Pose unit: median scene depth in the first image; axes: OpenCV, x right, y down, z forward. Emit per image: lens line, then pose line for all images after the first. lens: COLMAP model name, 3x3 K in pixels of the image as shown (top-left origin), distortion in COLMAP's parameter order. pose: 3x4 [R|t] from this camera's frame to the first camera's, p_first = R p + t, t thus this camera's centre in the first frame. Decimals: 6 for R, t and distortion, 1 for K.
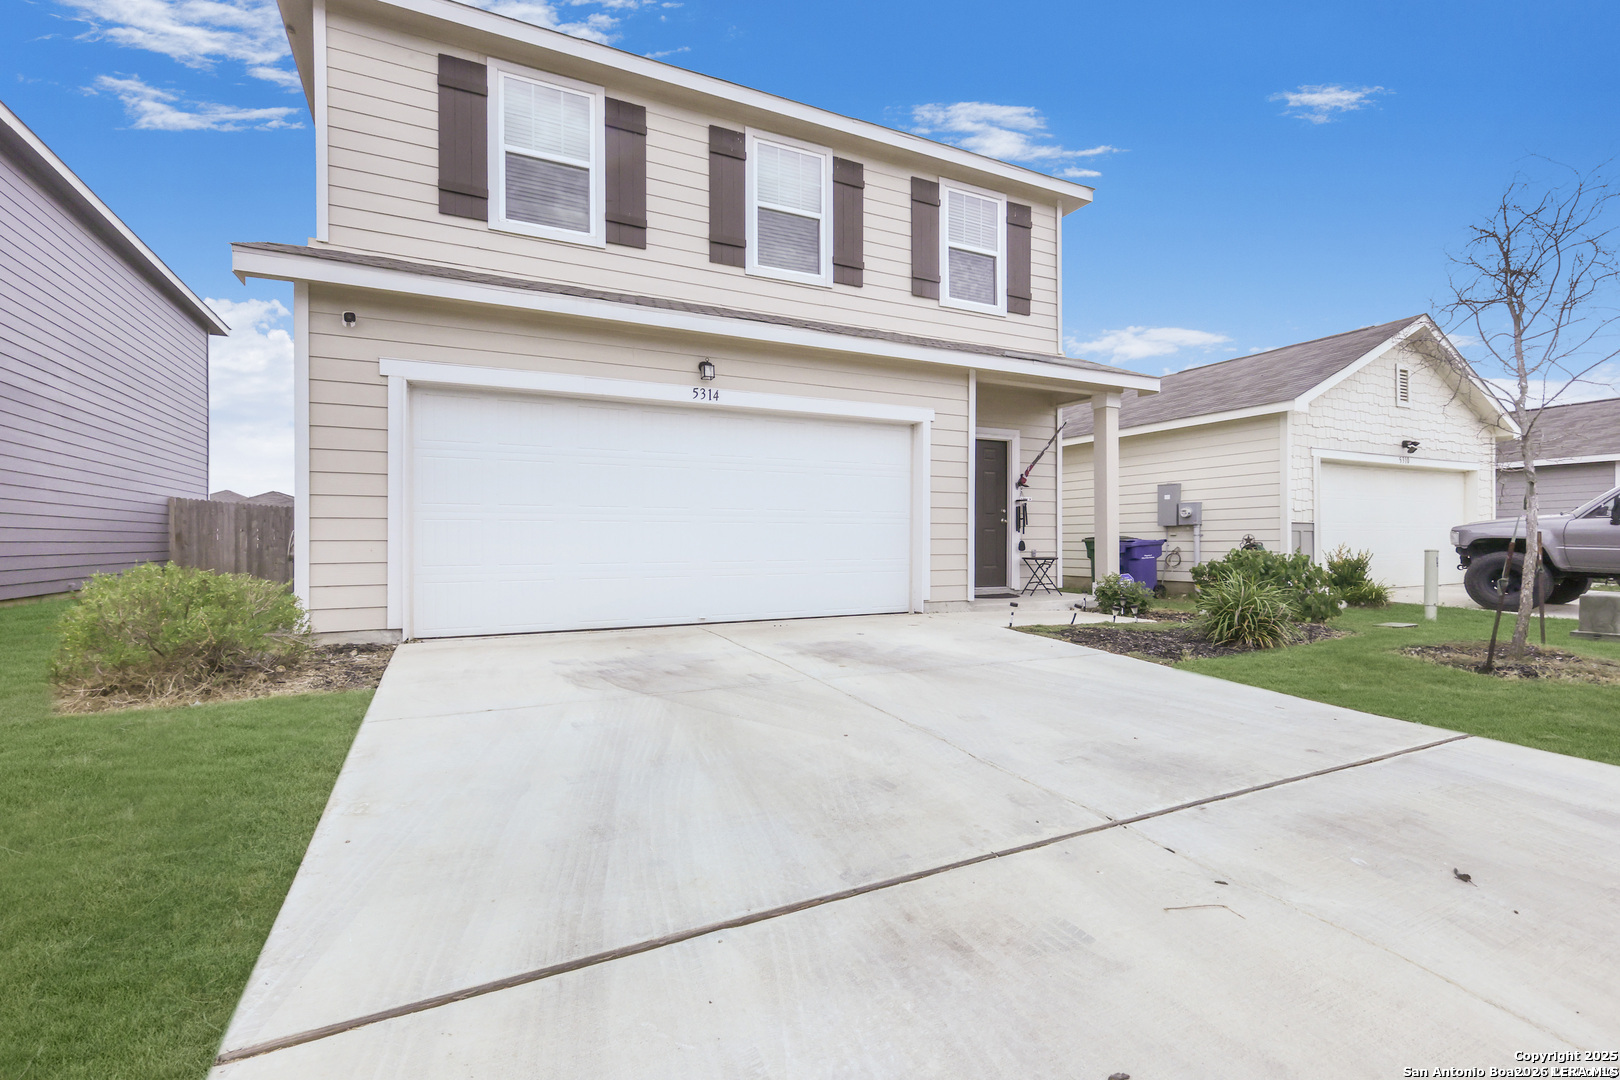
lens RADIAL K [[733.8, 0, 801.7], [0, 733.8, 541.5], [0, 0, 1]] dist [0.002755, -0.000766]
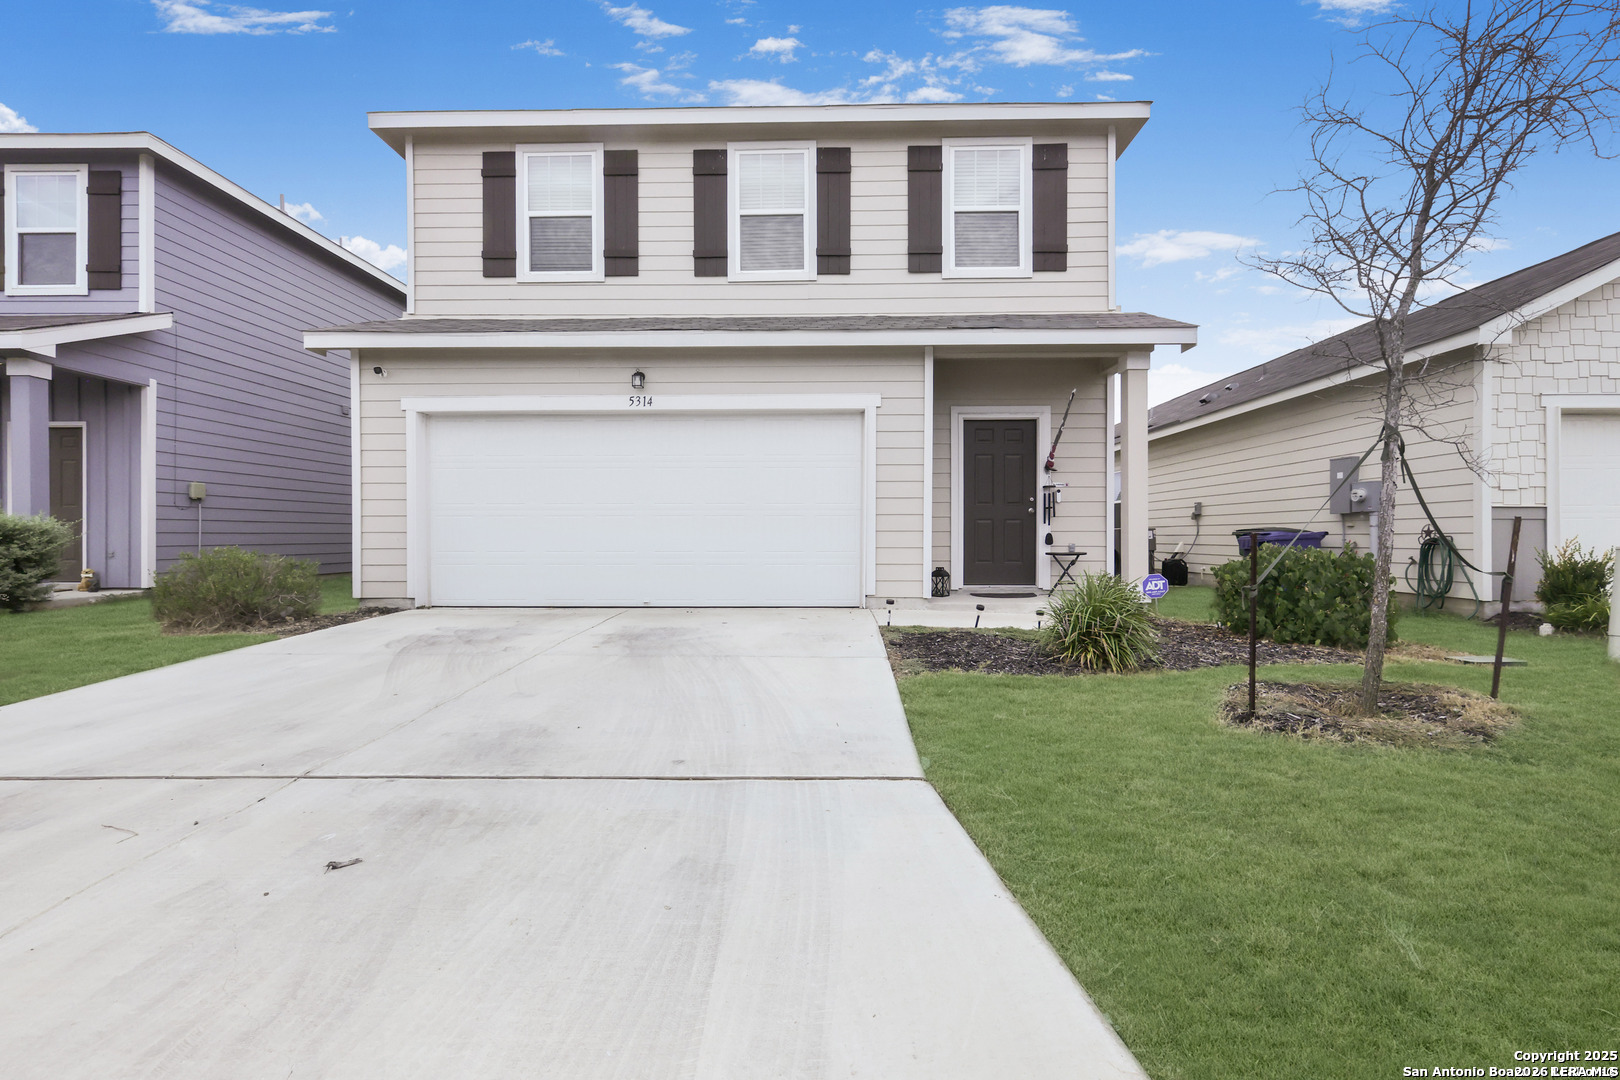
lens RADIAL K [[733.8, 0, 798.3], [0, 733.8, 537.6], [0, 0, 1]] dist [0.002755, -0.000766]
pose [[0.881549, 0.003072, -0.472082, 0.512010], [-0.001530, 0.999992, 0.003651, 0.001733], [0.472089, -0.002497, 0.881547, 0.110292]]
